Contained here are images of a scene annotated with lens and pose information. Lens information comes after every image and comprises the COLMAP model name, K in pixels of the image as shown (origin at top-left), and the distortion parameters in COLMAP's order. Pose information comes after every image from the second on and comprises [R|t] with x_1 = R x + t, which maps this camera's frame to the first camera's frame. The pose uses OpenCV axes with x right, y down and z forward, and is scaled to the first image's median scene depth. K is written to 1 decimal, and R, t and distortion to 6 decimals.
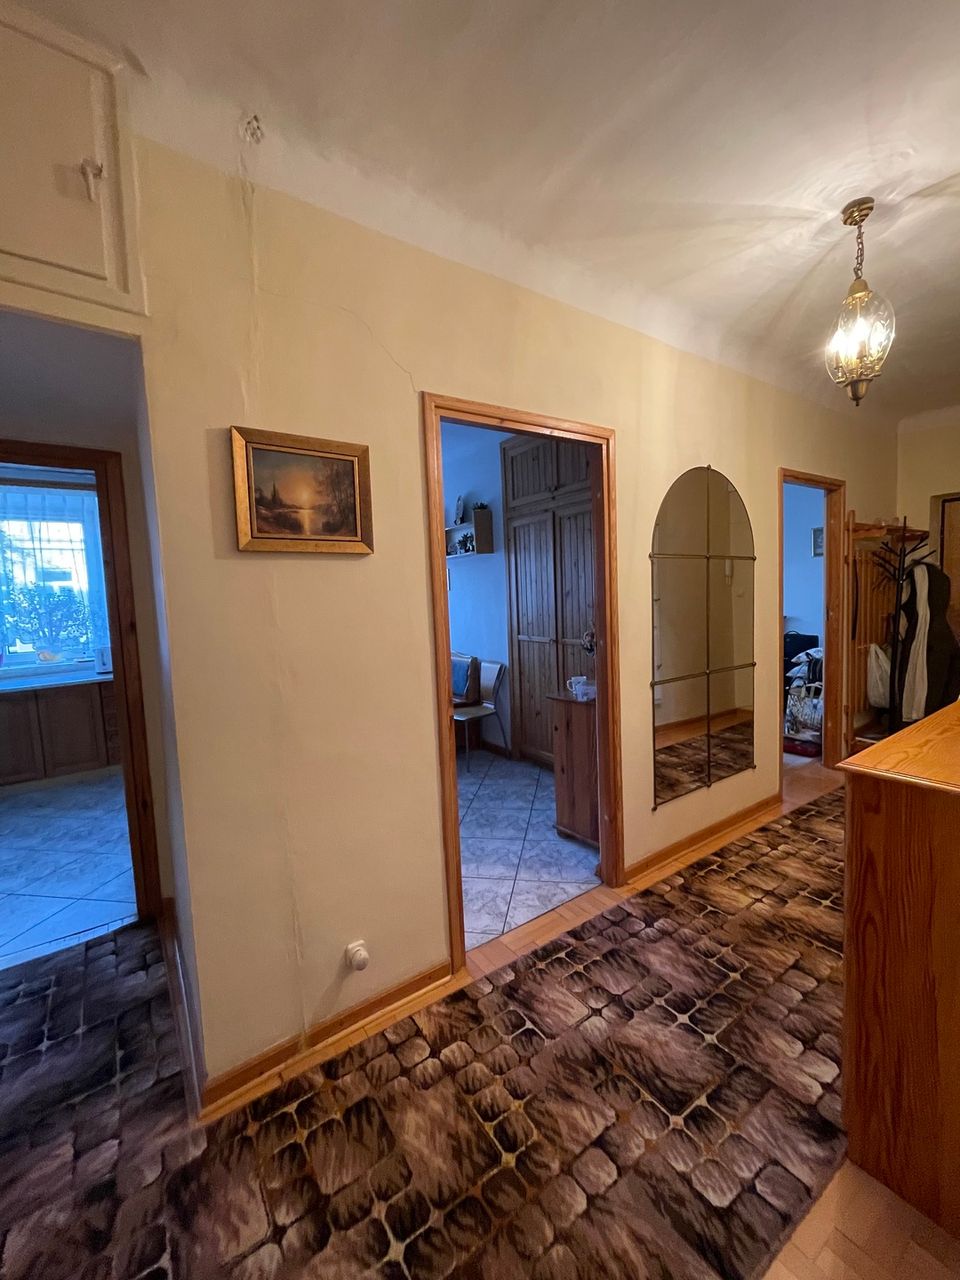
lens RADIAL K [[516.3, 0, 477.2], [0, 516.3, 638.1], [0, 0, 1]] dist [-0.003333, -0.000012]
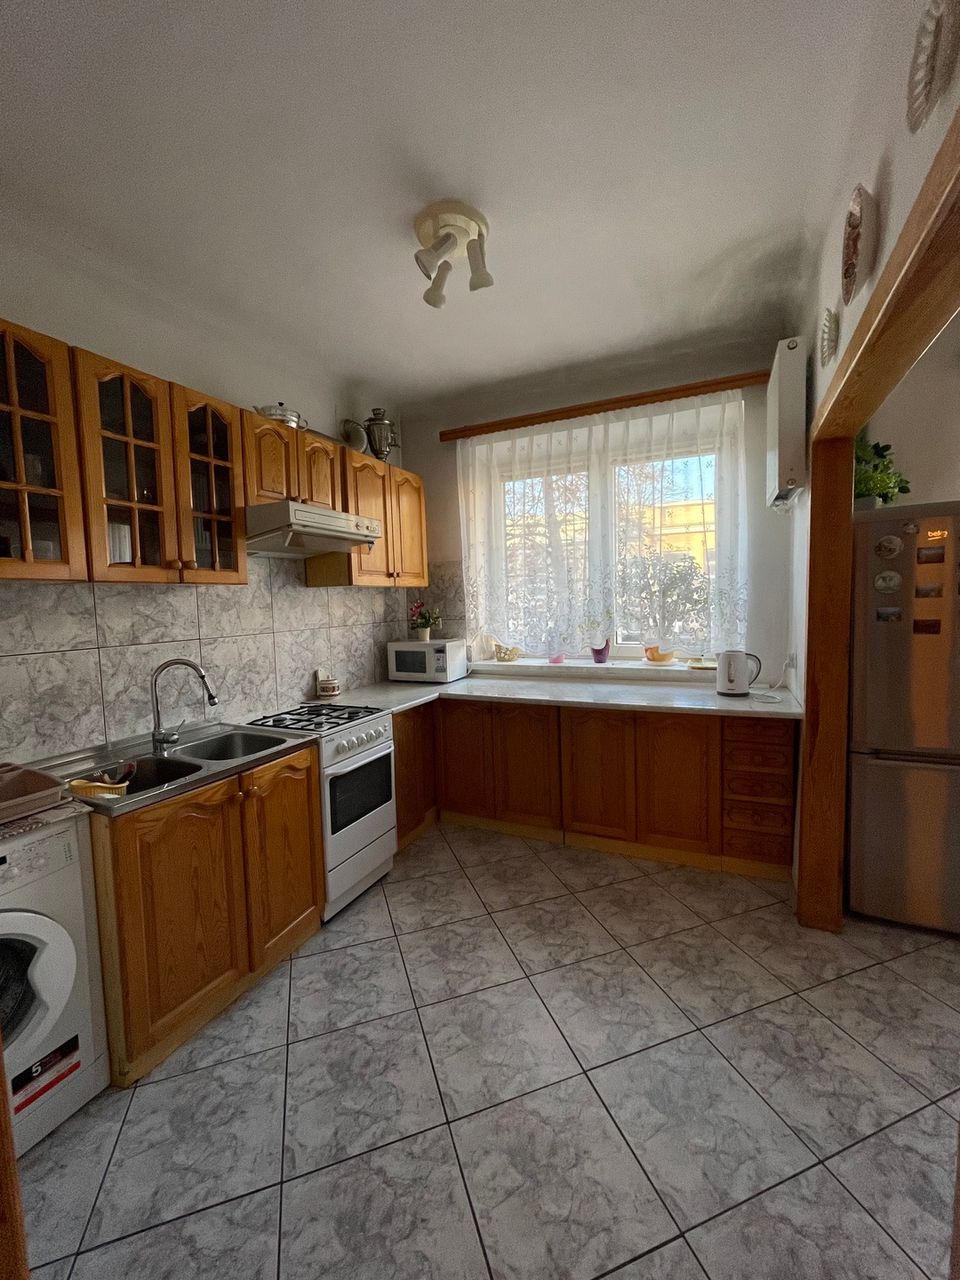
lens RADIAL K [[516.3, 0, 477.4], [0, 516.3, 628.3], [0, 0, 1]] dist [-0.003333, -0.000012]
pose [[0.496853, 0.076501, -0.864456, -0.391195], [-0.056741, 0.996839, 0.055604, -0.027714], [0.865978, 0.021424, 0.499624, 0.487465]]
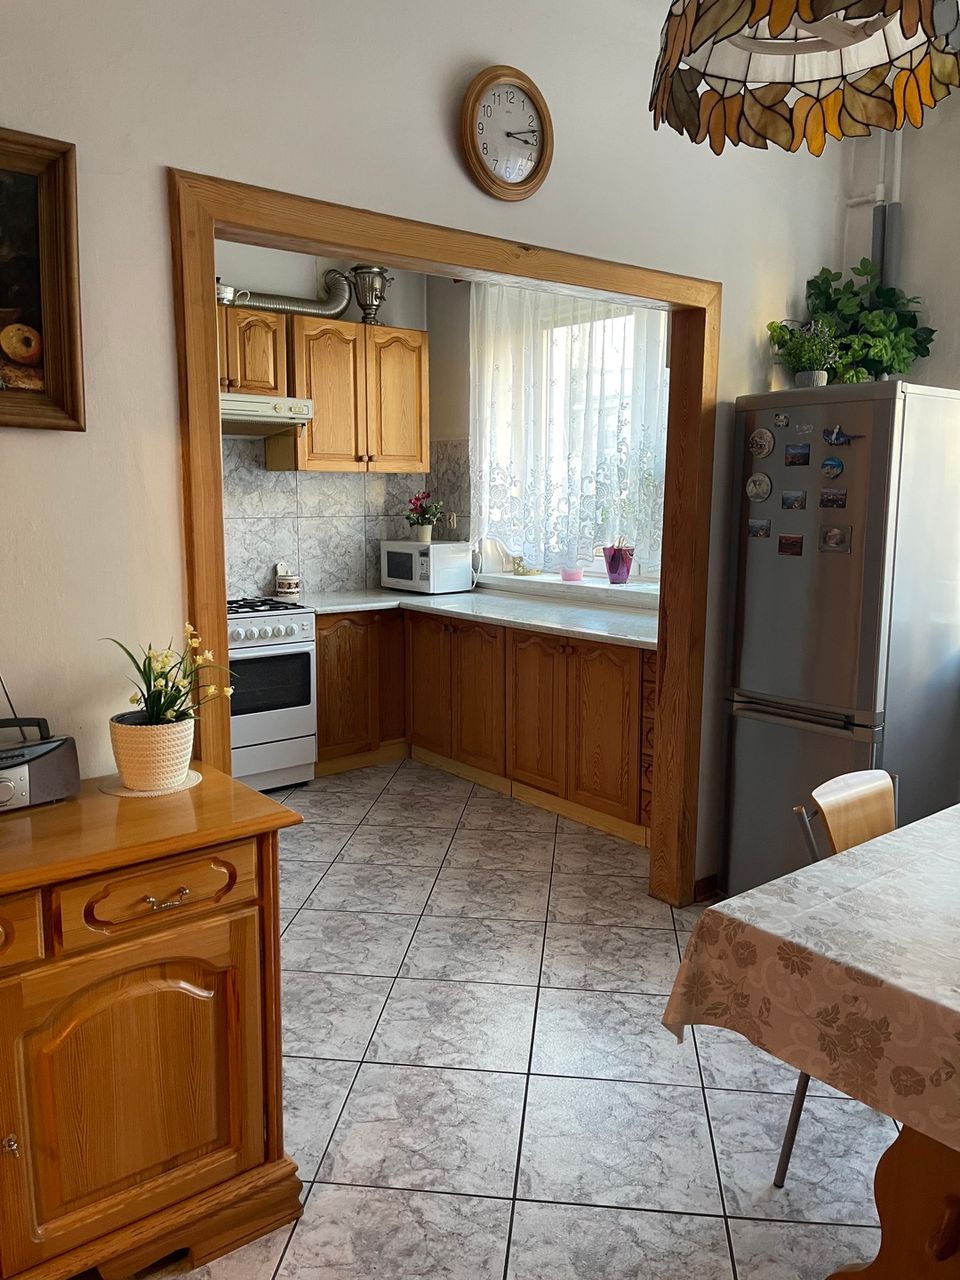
lens RADIAL K [[973.7, 0, 486.0], [0, 973.7, 638.4], [0, 0, 1]] dist [-0.009122, -0.007507]
pose [[0.064781, 0.193439, -0.978971, 0.100084], [-0.082635, 0.978702, 0.187918, -0.075782], [0.994472, 0.068723, 0.079387, 0.814405]]
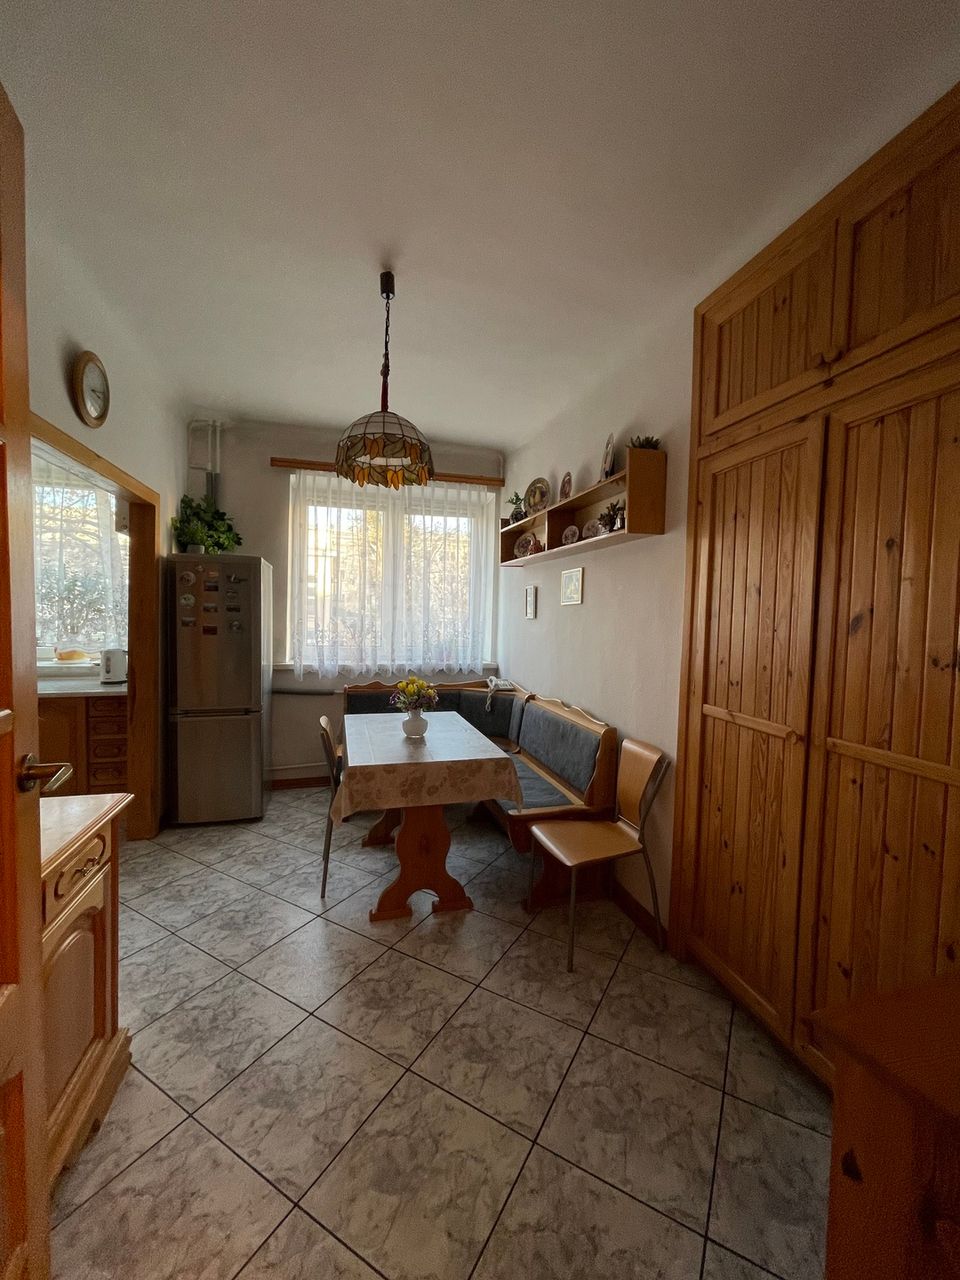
lens RADIAL K [[516.3, 0, 475.0], [0, 516.3, 637.2], [0, 0, 1]] dist [-0.003333, -0.000012]
pose [[0.942615, 0.079815, -0.324203, 0.031117], [-0.090292, 0.995764, -0.017376, -0.038923], [0.321442, 0.045652, 0.945828, 0.489252]]
